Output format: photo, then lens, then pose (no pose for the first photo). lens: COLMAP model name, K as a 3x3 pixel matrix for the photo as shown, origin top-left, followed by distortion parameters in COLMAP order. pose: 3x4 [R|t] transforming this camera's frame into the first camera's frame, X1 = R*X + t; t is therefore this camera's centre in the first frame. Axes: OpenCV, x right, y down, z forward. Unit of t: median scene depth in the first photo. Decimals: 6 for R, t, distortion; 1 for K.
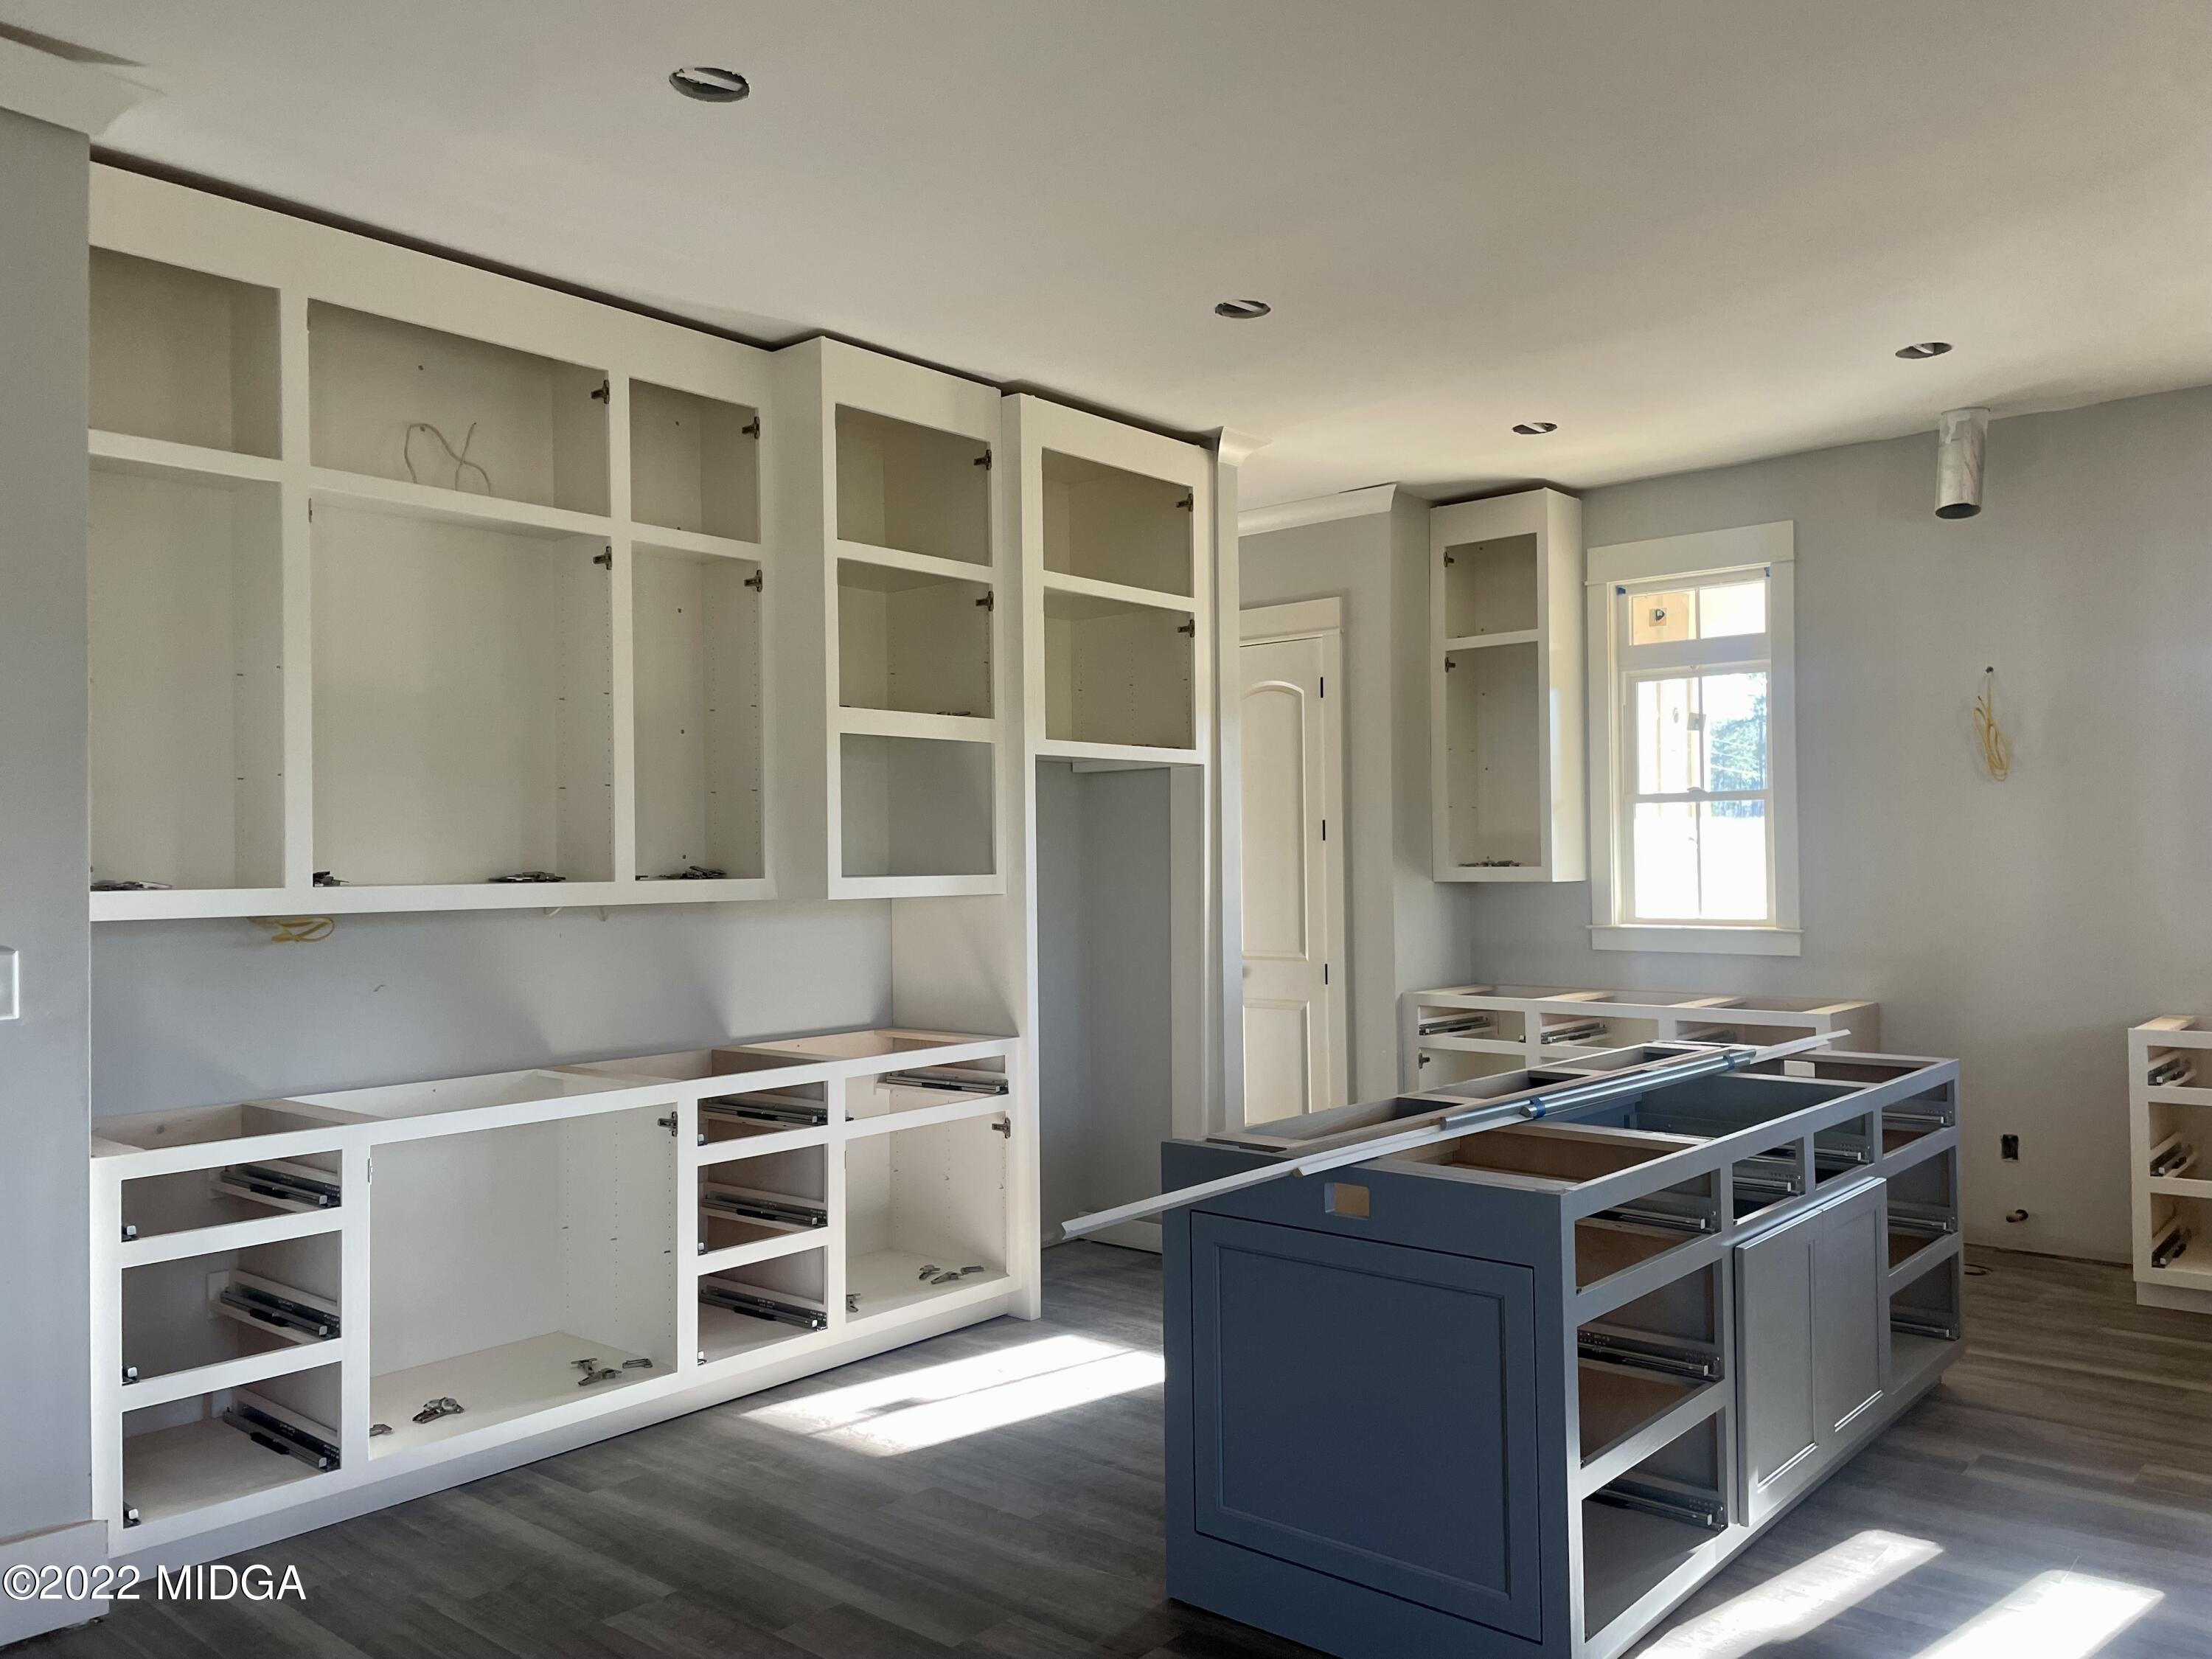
lens RADIAL K [[1656.4, 0, 1101.9], [0, 1656.4, 829.0], [0, 0, 1]] dist [0.079577, -0.100481]
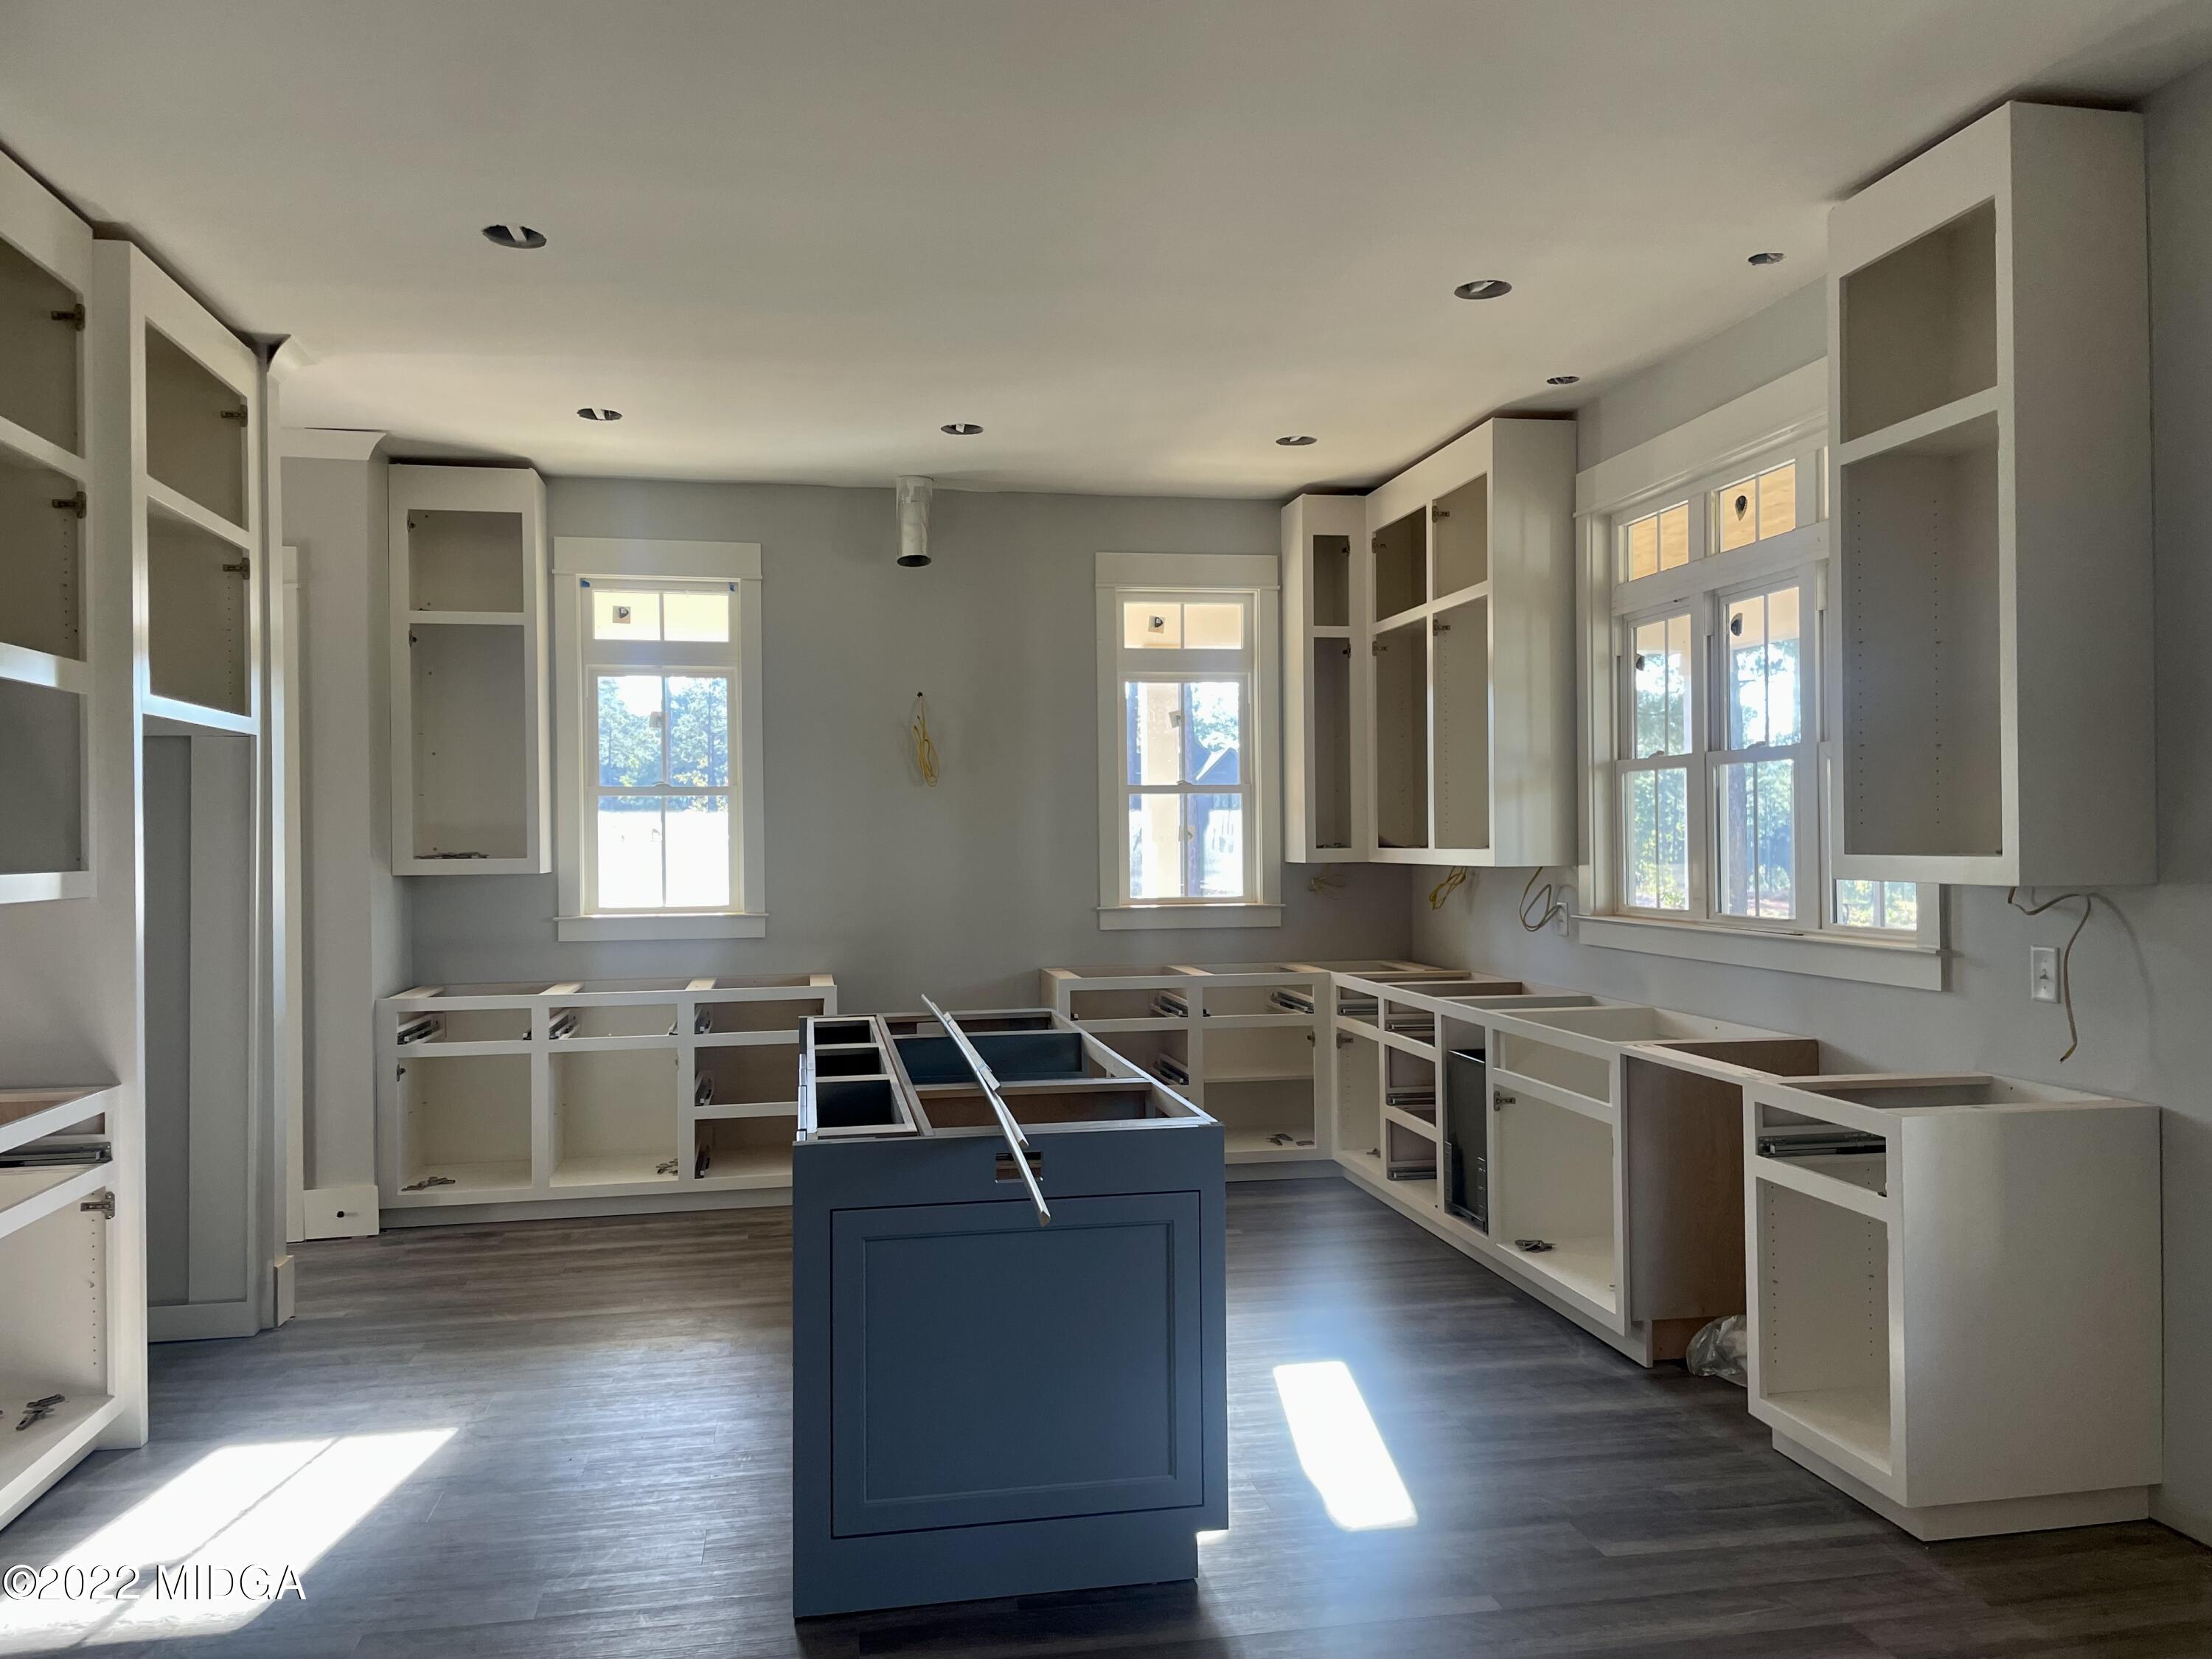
lens RADIAL K [[1656.4, 0, 1123.7], [0, 1656.4, 835.3], [0, 0, 1]] dist [0.079577, -0.100481]
pose [[0.617635, 0.006071, 0.786442, -0.324003], [-0.012768, 0.999916, 0.002308, 0.002910], [-0.786361, -0.011467, 0.617660, 0.140083]]
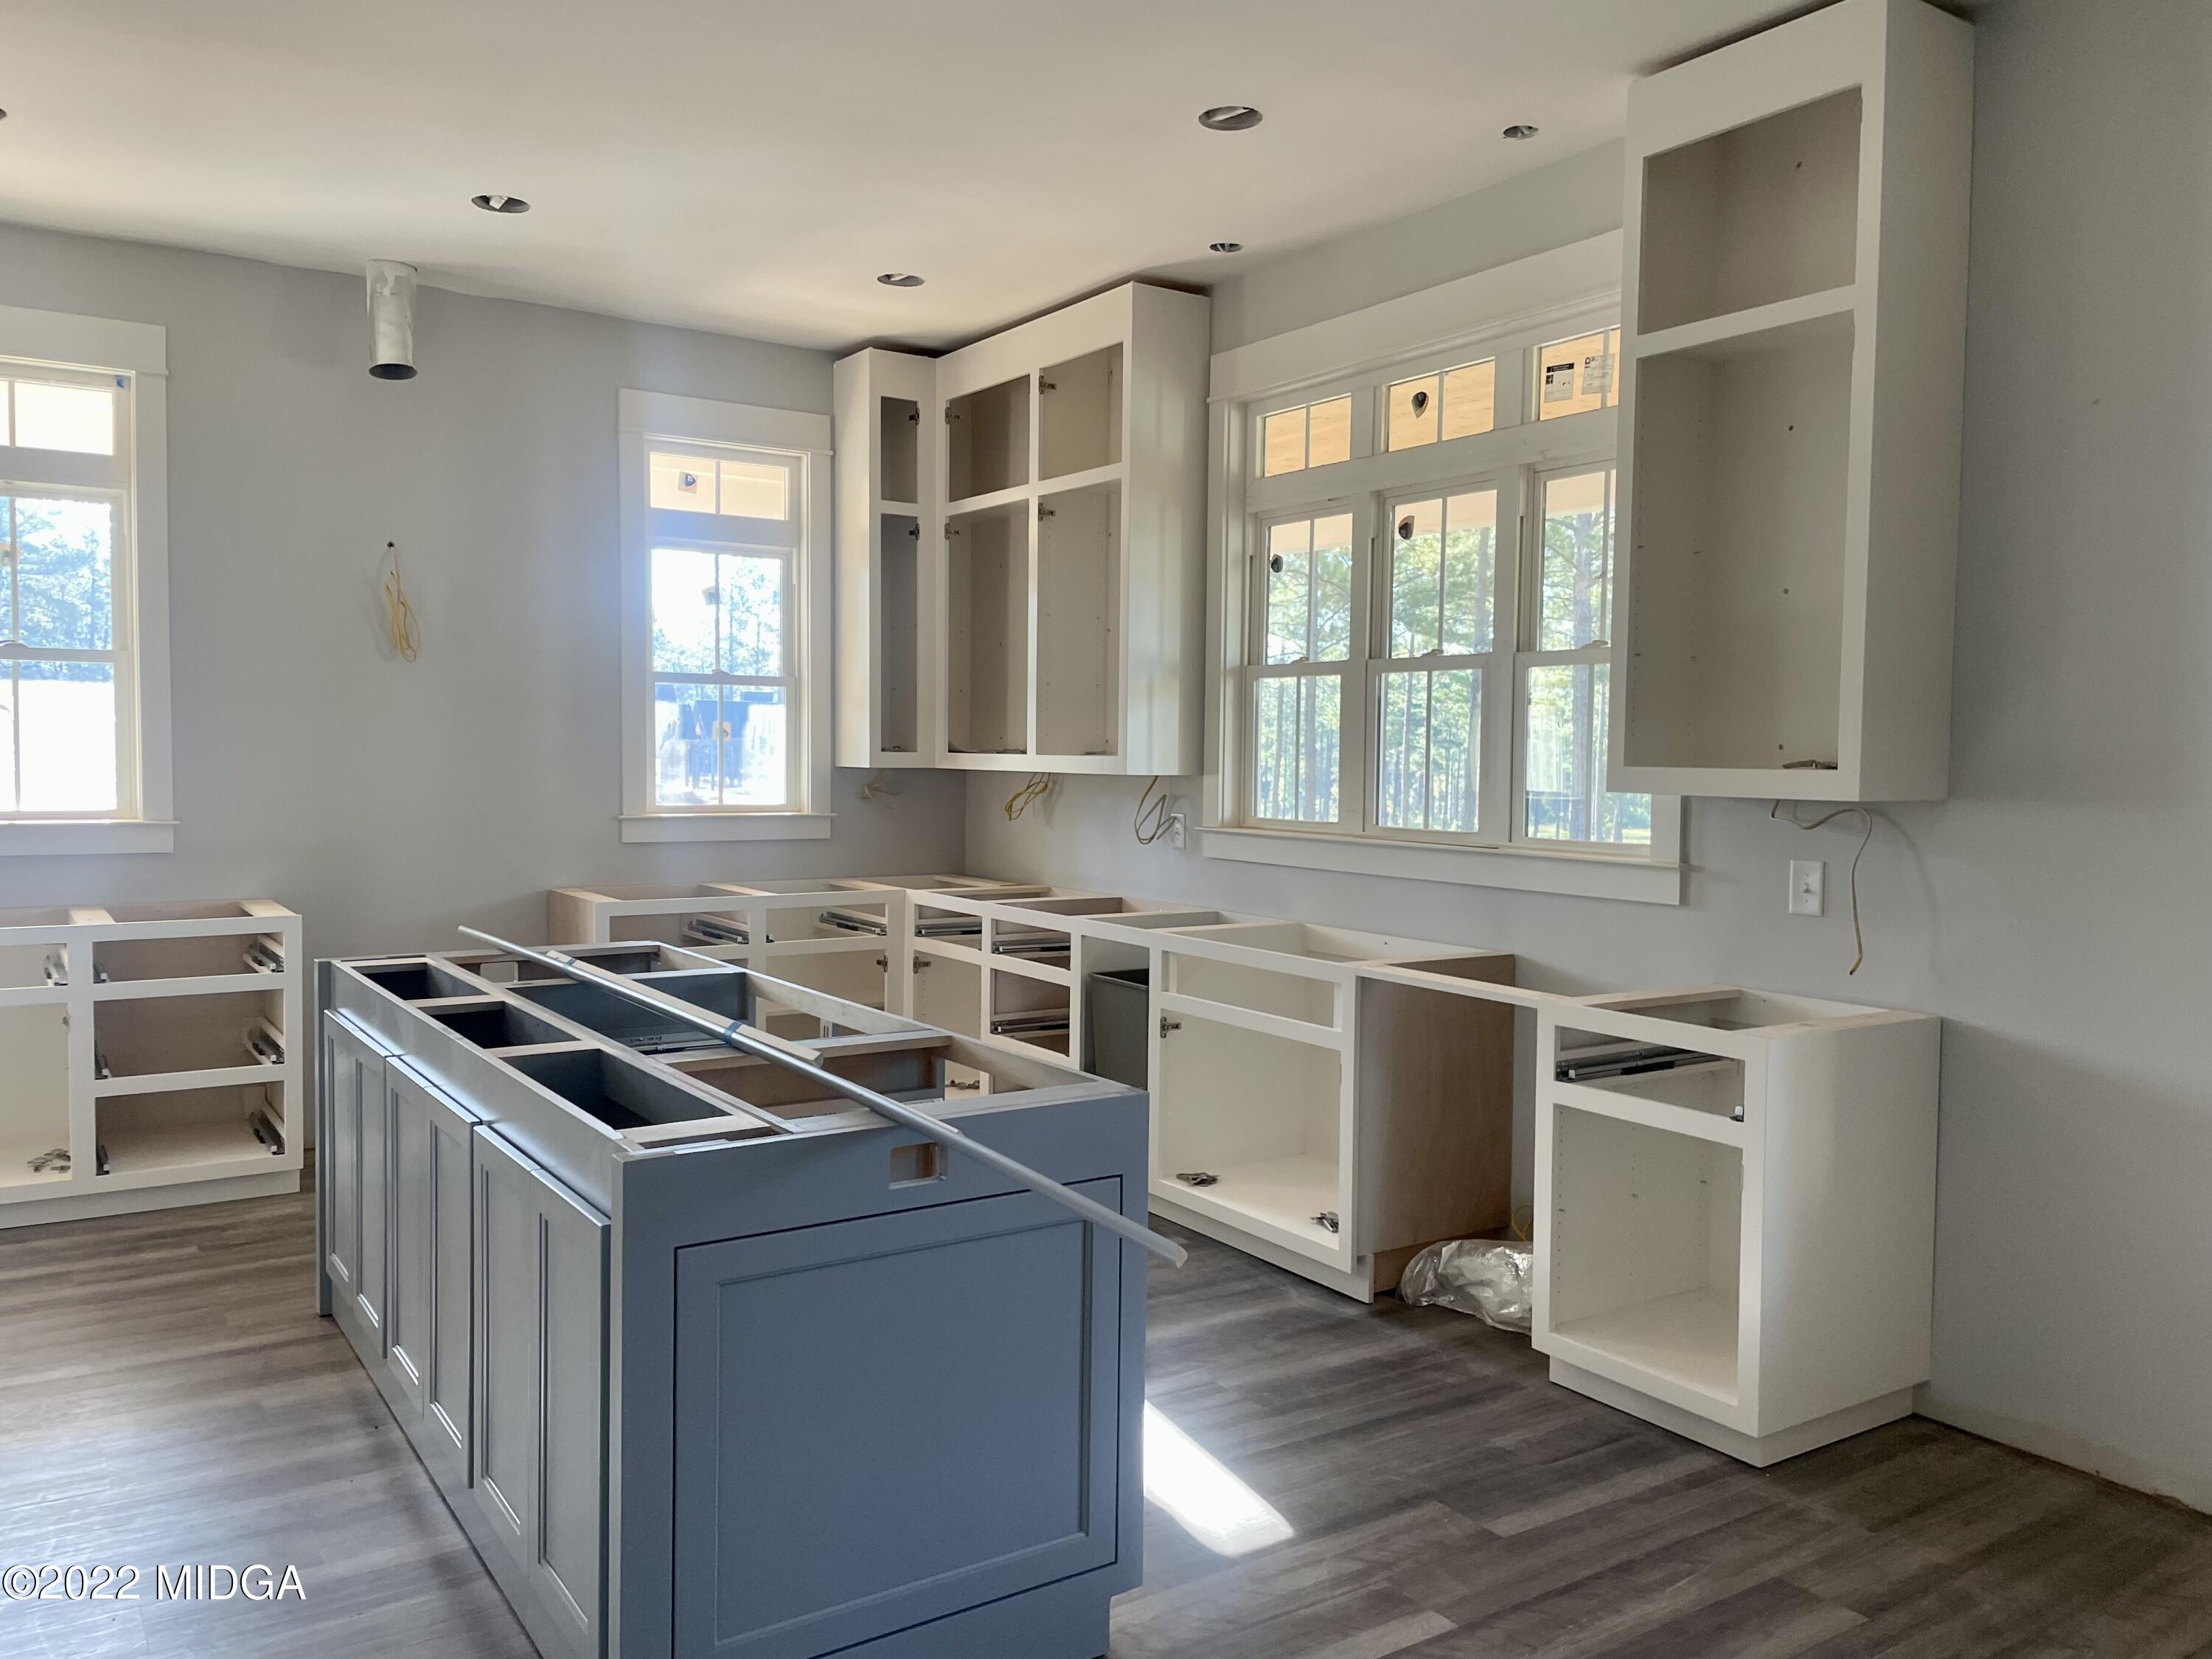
lens RADIAL K [[1656.4, 0, 1109.2], [0, 1656.4, 830.6], [0, 0, 1]] dist [0.079577, -0.100481]
pose [[0.259713, -0.033594, 0.965101, -0.295172], [-0.035541, 0.998385, 0.044316, 0.011451], [-0.965032, -0.045810, 0.258100, 0.348058]]
